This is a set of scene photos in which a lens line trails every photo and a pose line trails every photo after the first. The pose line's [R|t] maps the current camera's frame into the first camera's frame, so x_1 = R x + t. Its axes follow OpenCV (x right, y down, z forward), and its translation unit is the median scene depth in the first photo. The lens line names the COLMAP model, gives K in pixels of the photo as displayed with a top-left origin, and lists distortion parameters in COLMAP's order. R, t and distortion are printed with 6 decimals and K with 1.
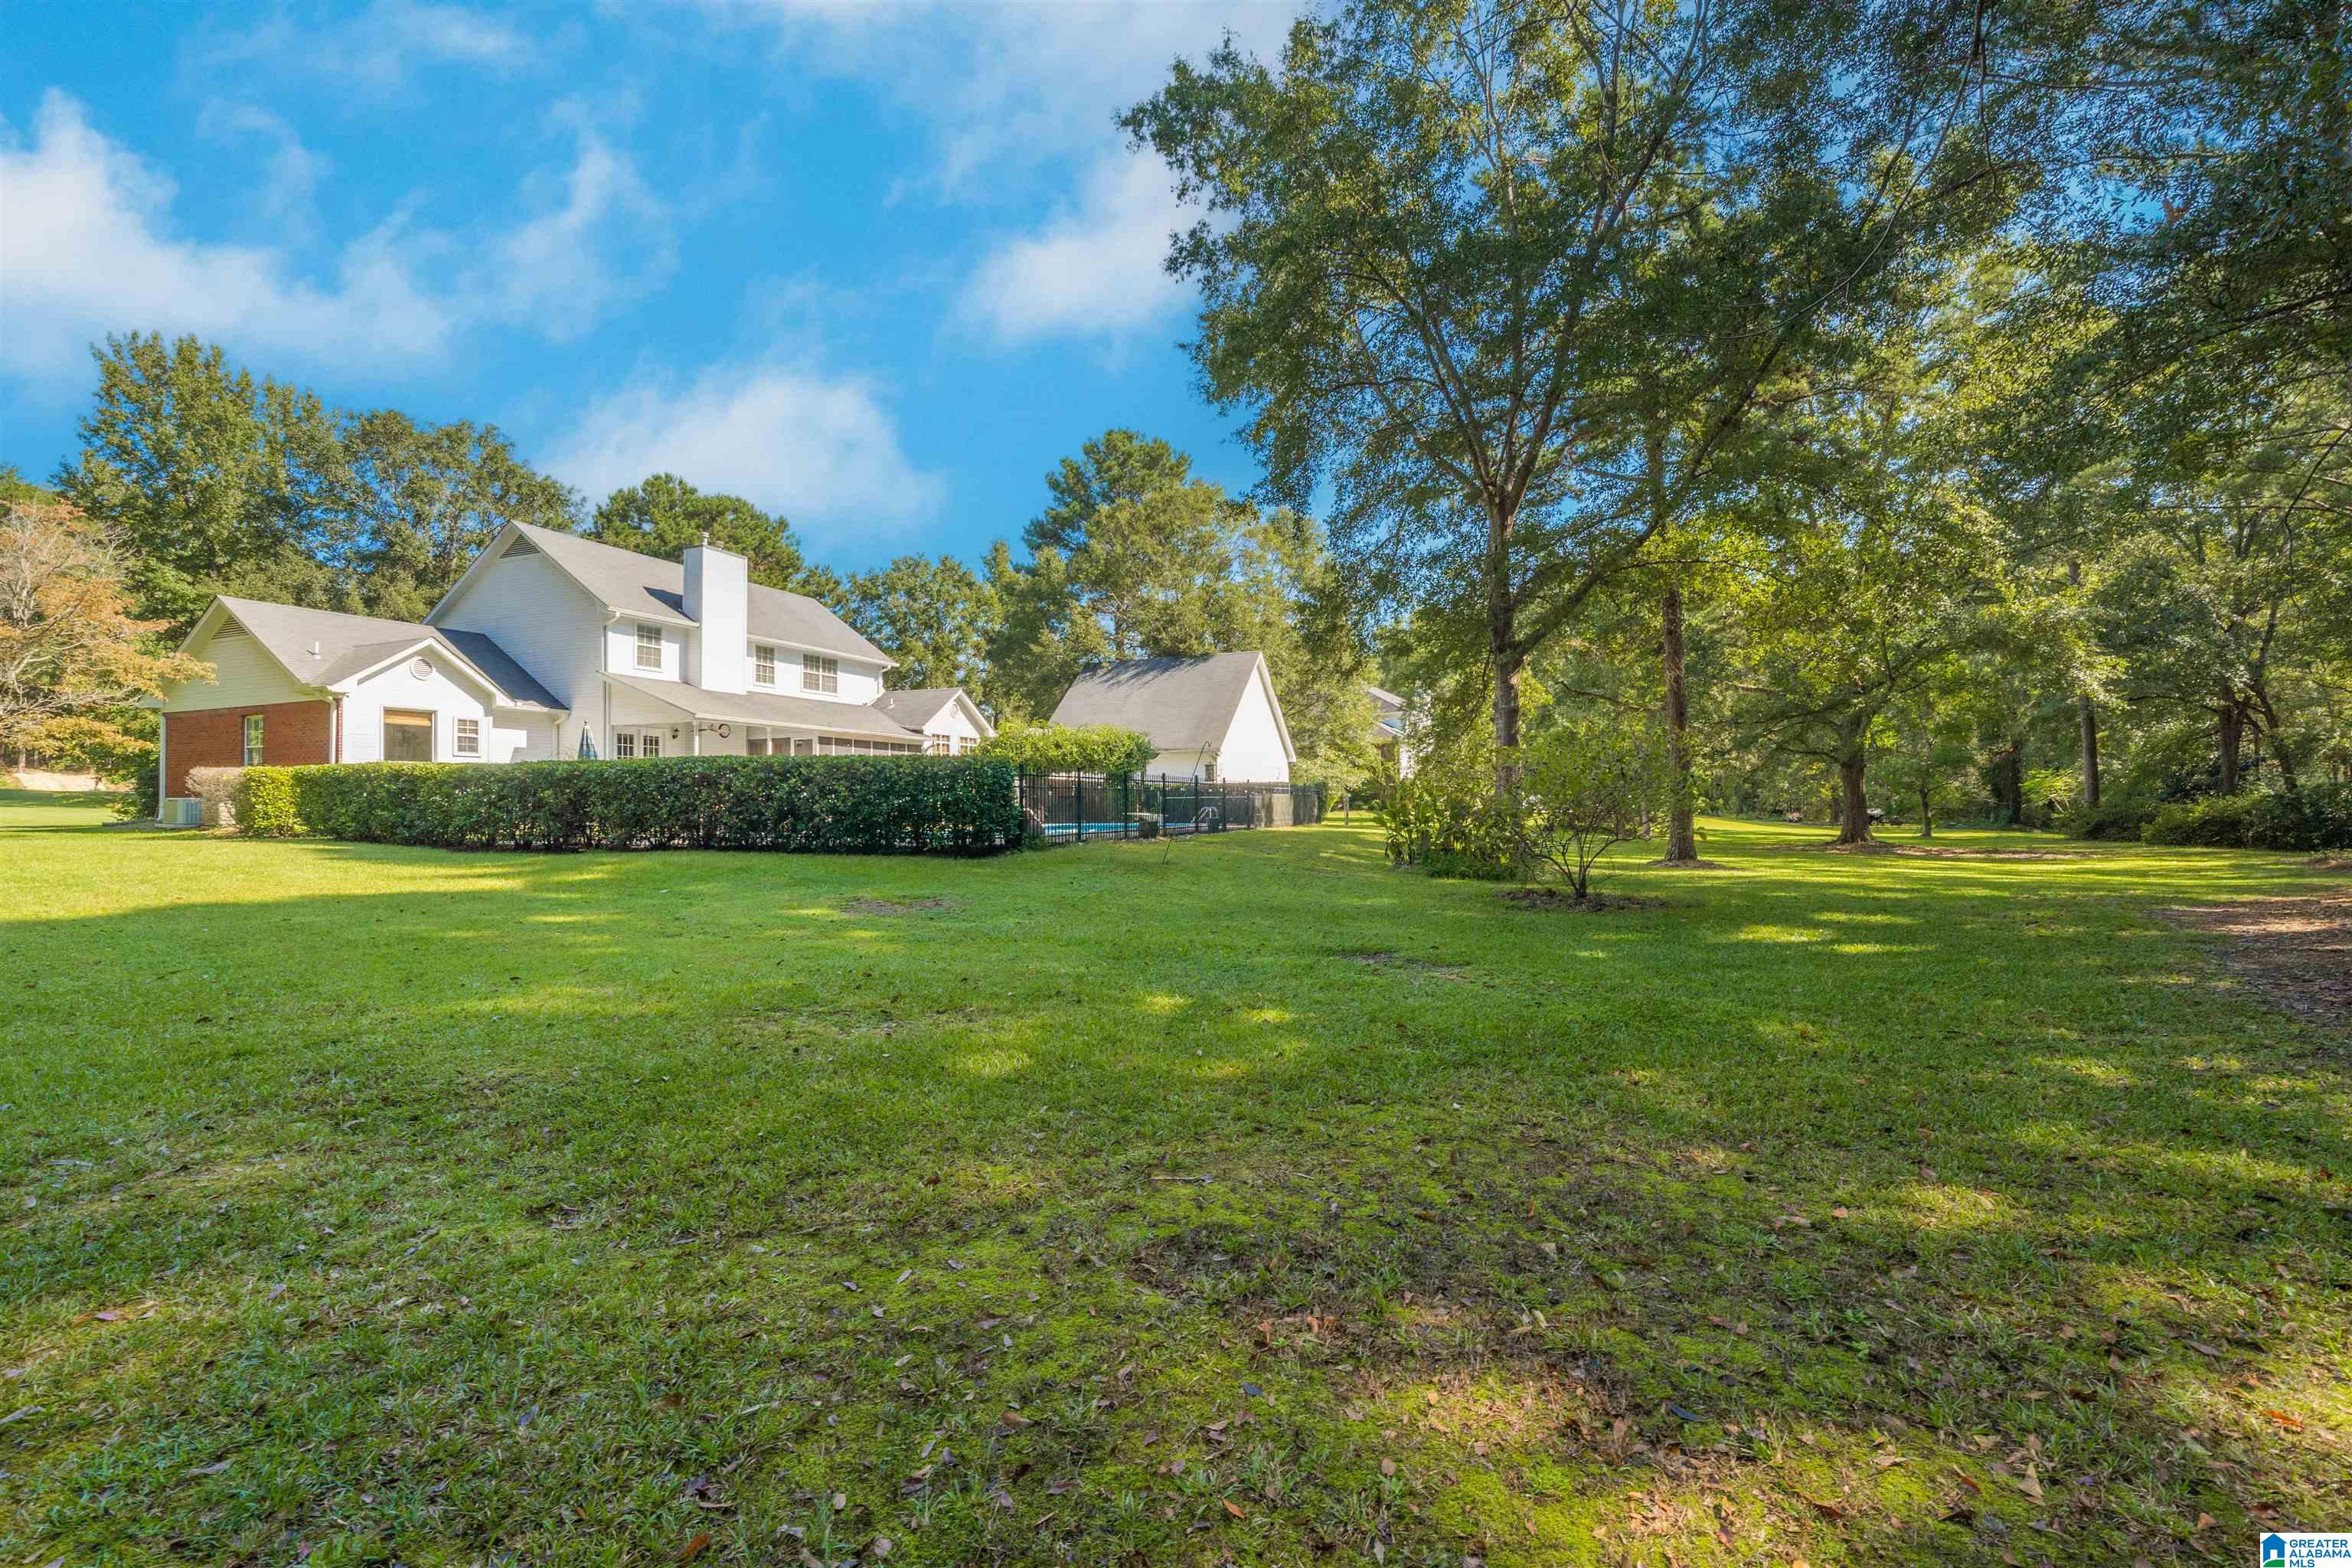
lens RADIAL K [[1004.0, 0, 1176.0], [0, 1004.0, 784.0], [0, 0, 1]] dist [0.001554, 0.000062]
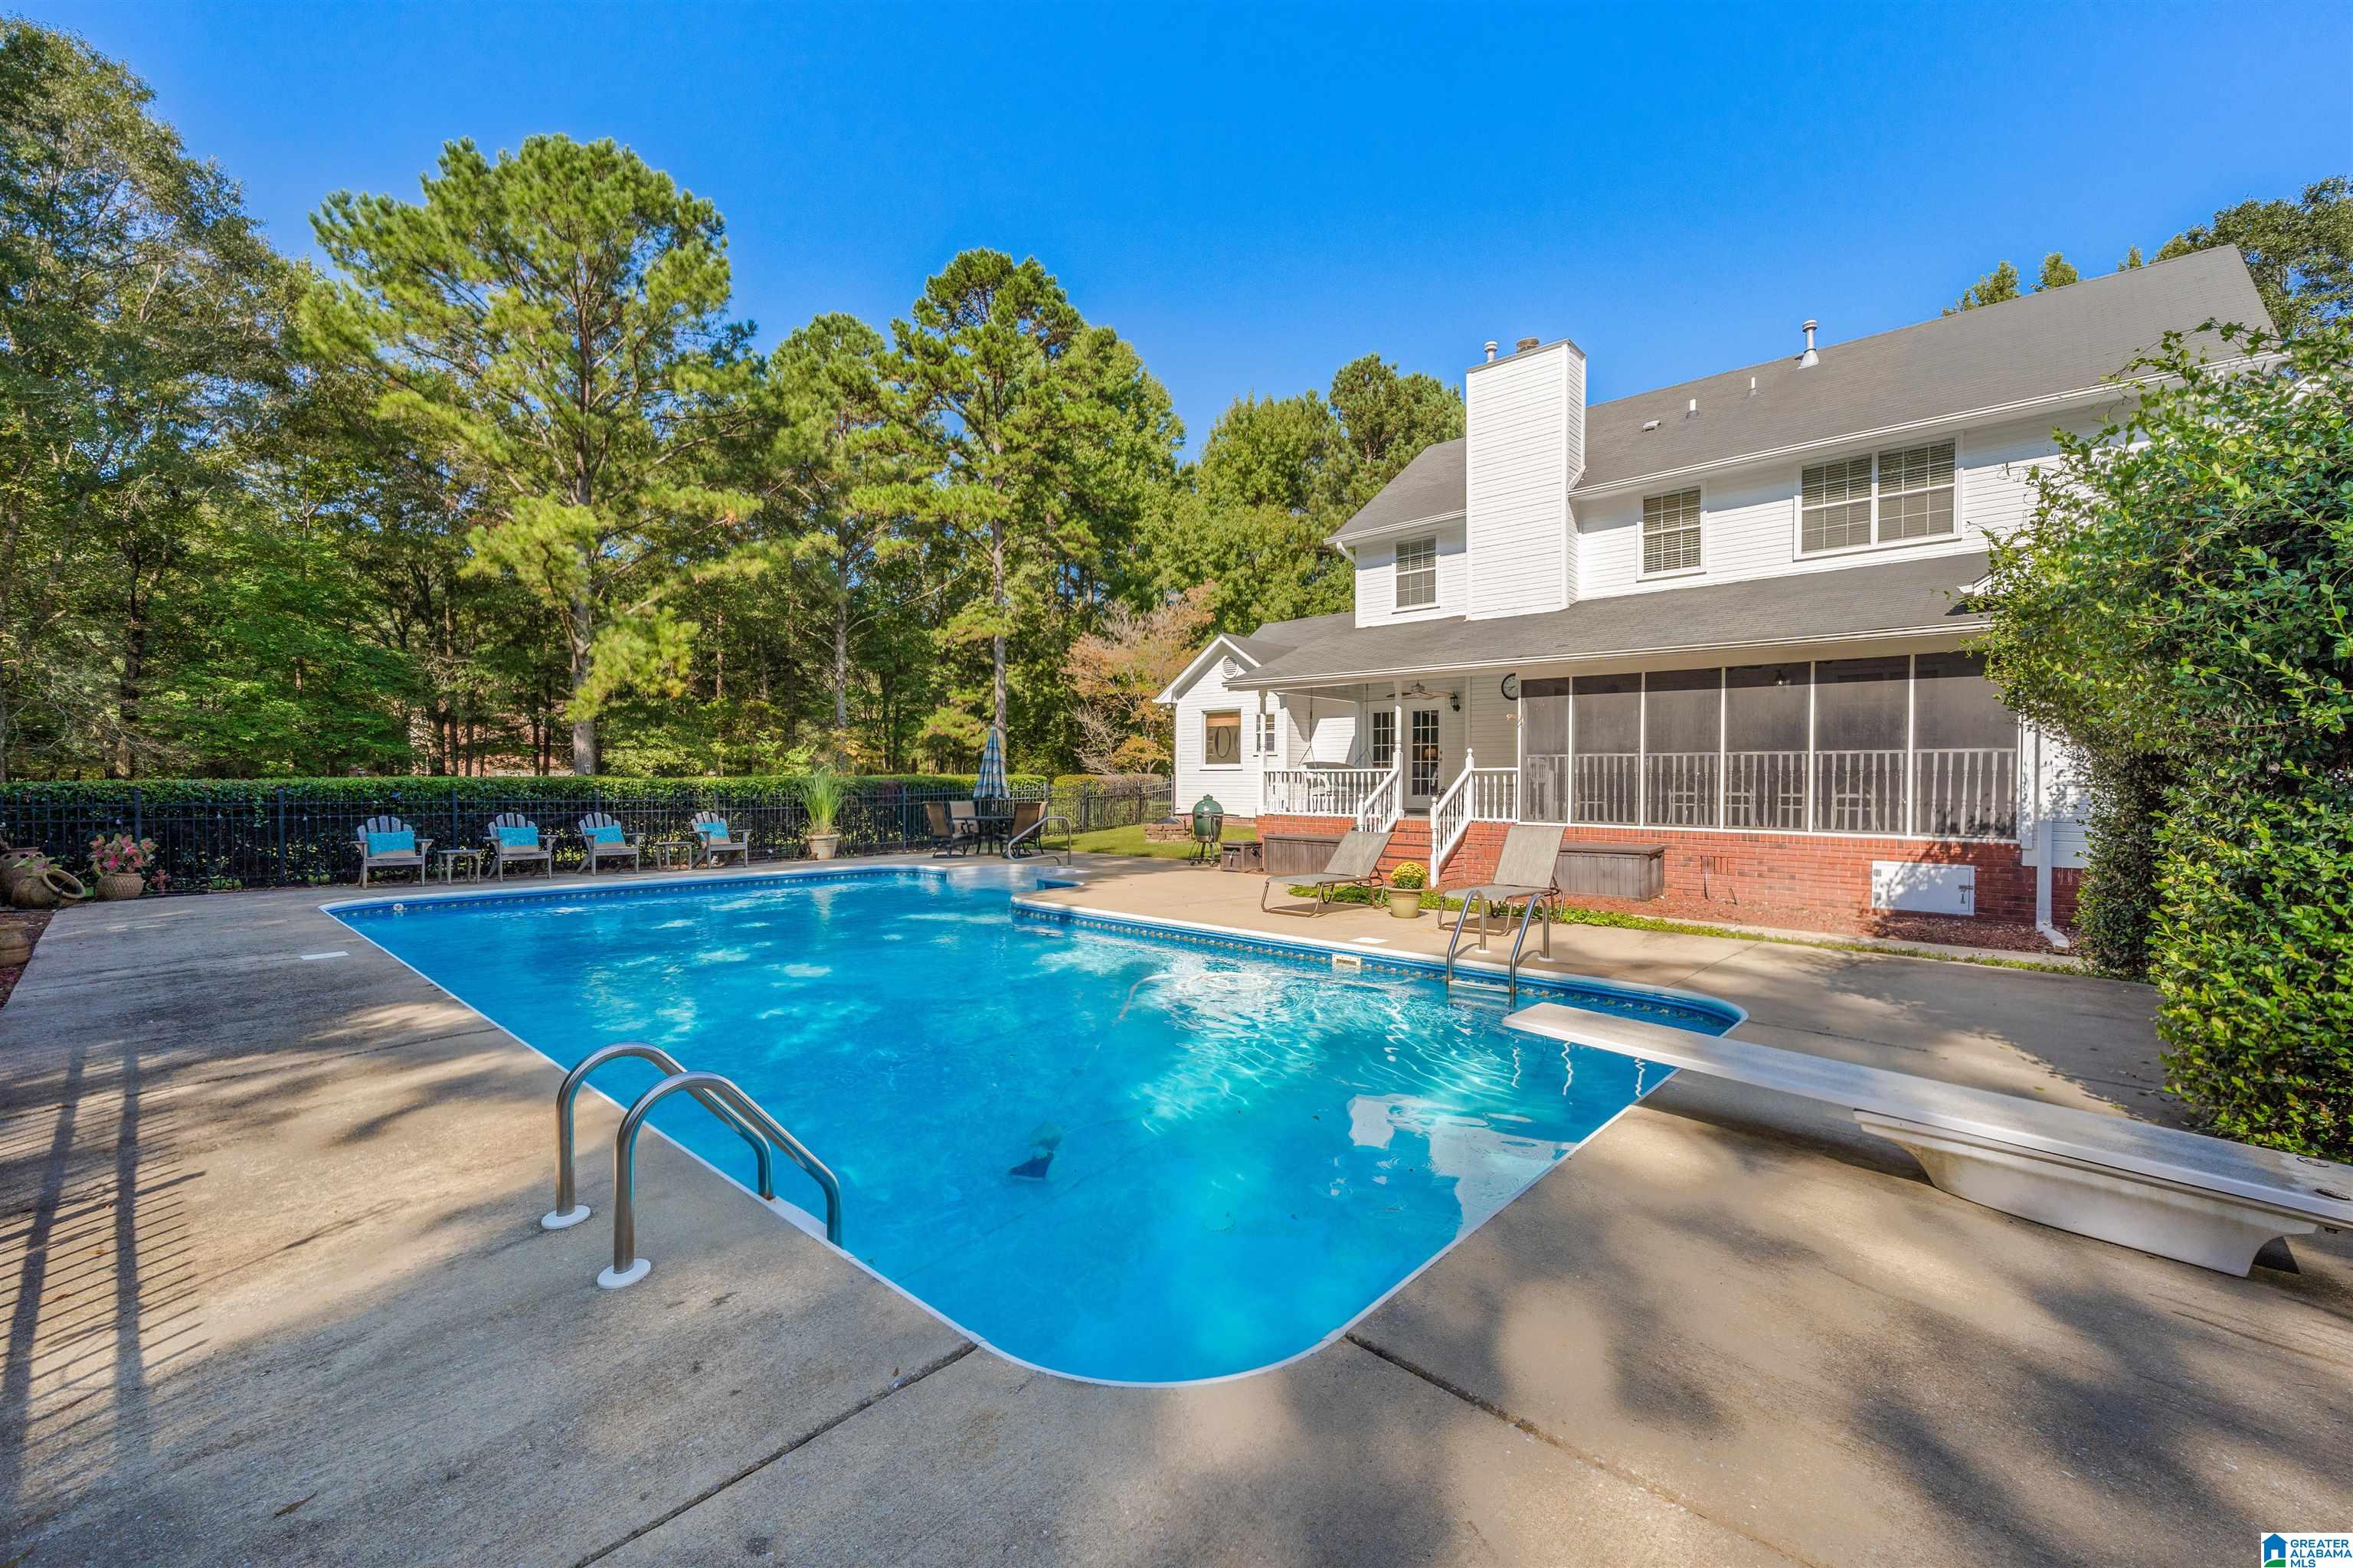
lens RADIAL K [[943.7, 0, 1176.5], [0, 943.7, 784.0], [0, 0, 1]] dist [0.000140, 0.000020]
pose [[-0.348700, 0.005667, -0.937217, 0.077879], [0.013417, 0.999909, 0.001054, -0.002945], [0.937138, -0.012207, -0.348744, 0.822602]]
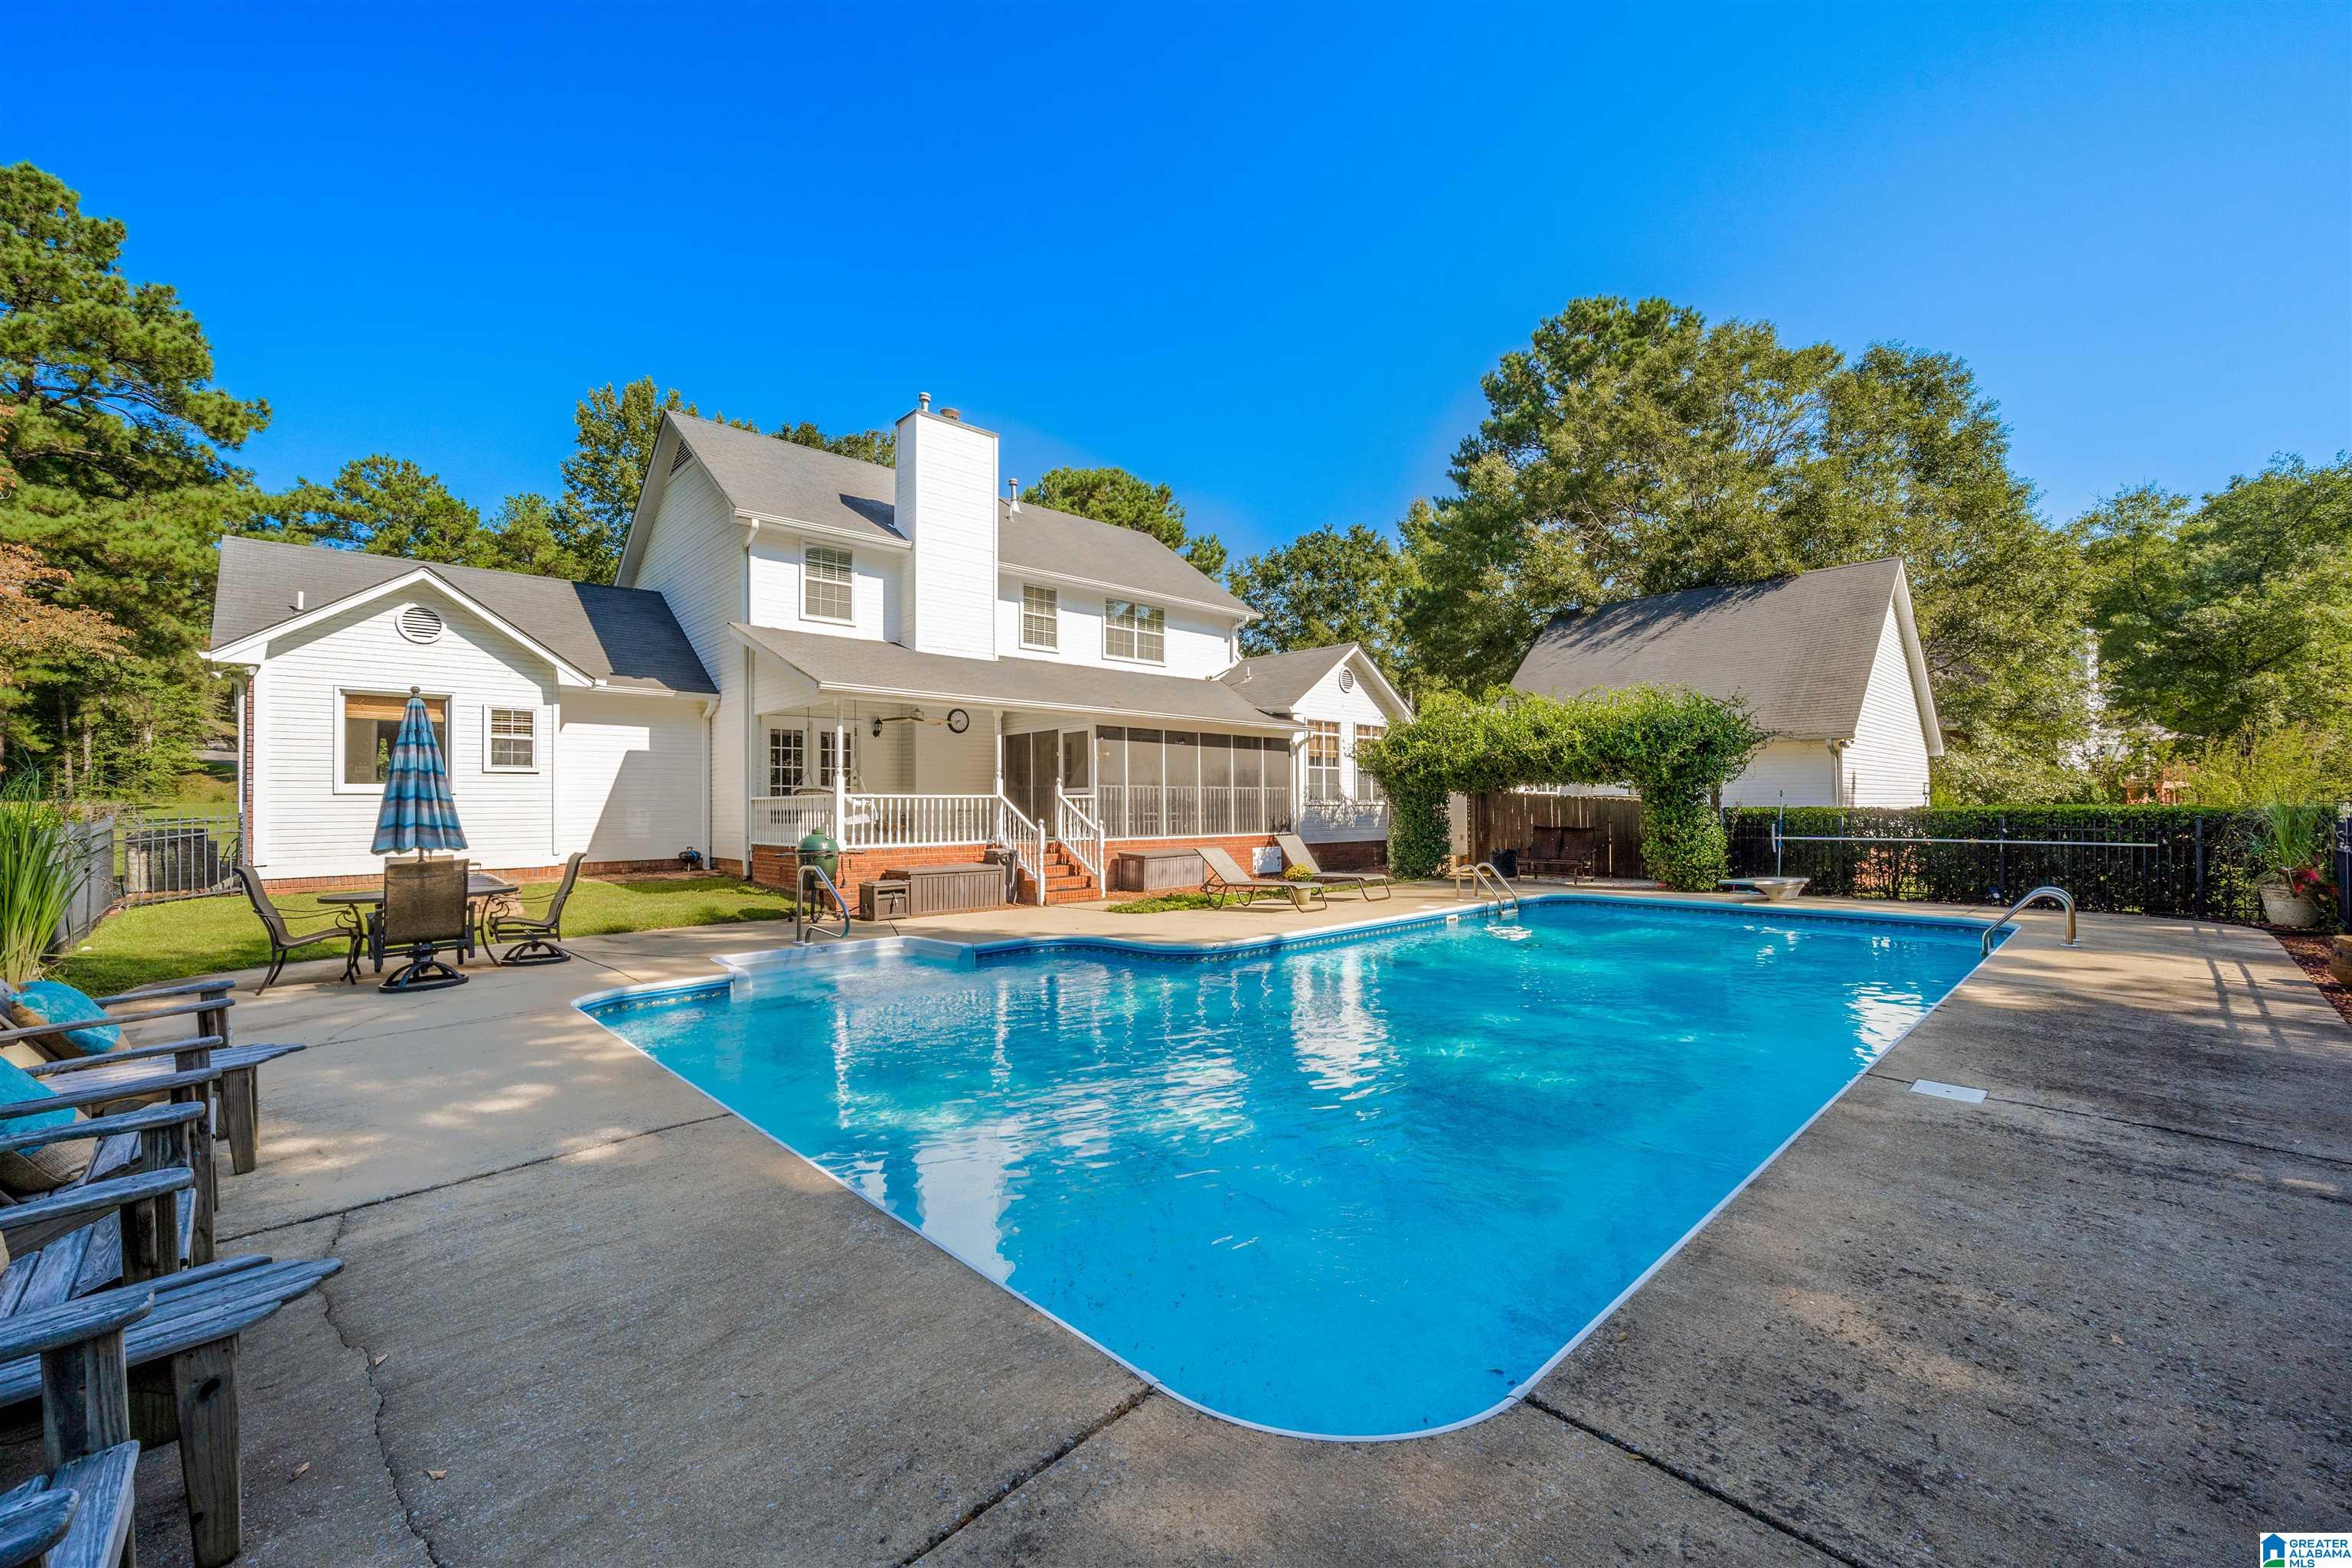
lens RADIAL K [[943.2, 0, 1176.0], [0, 943.2, 784.0], [0, 0, 1]] dist [0.000140, 0.000020]
pose [[0.909709, -0.008031, -0.415170, -0.079057], [0.007977, 0.999966, -0.001866, -0.010993], [0.415171, -0.001615, 0.909742, 0.442044]]
